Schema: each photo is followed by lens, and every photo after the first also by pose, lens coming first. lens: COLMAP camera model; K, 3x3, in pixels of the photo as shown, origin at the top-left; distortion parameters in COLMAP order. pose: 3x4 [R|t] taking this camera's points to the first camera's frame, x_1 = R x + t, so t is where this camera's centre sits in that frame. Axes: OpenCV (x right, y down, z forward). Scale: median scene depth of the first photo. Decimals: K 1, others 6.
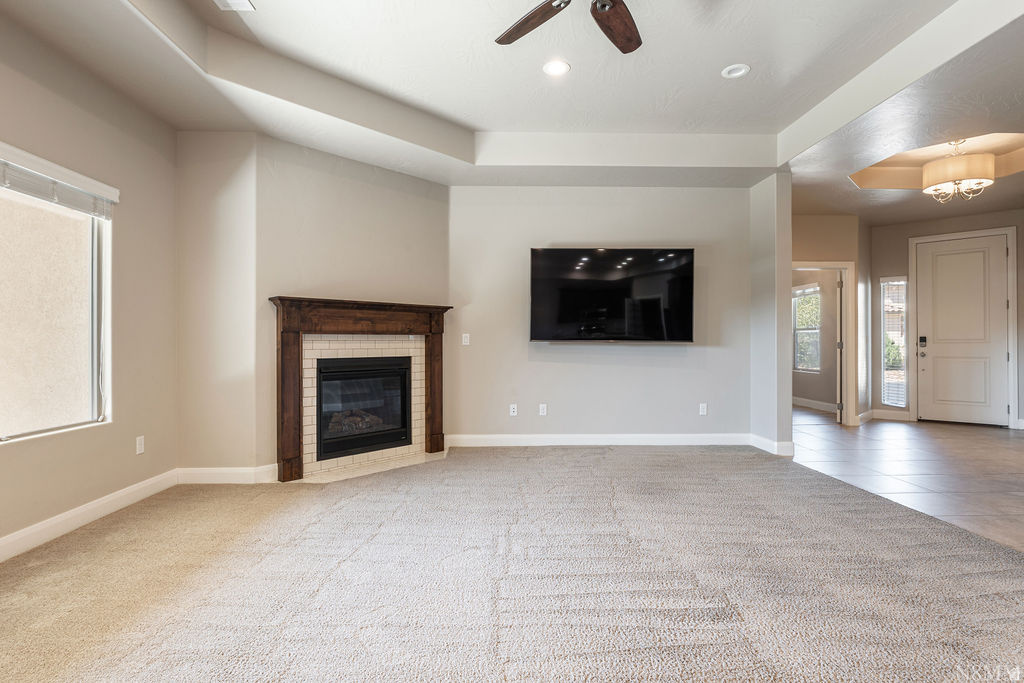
lens RADIAL K [[529.1, 0, 518.4], [0, 529.1, 341.5], [0, 0, 1]] dist [-0.004479, -0.001020]
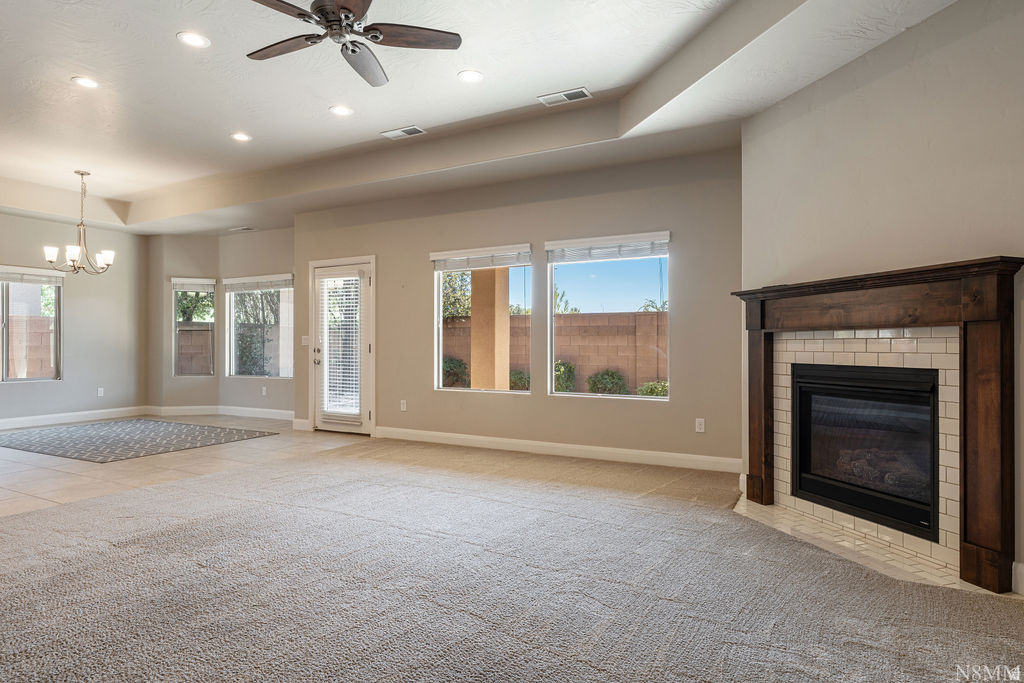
lens RADIAL K [[584.9, 0, 517.1], [0, 584.9, 343.2], [0, 0, 1]] dist [-0.001784, -0.001222]
pose [[-0.514032, -0.002403, -0.857767, 0.535166], [-0.000551, 0.999997, -0.002471, 0.005432], [0.857771, -0.000798, -0.514032, 1.040218]]
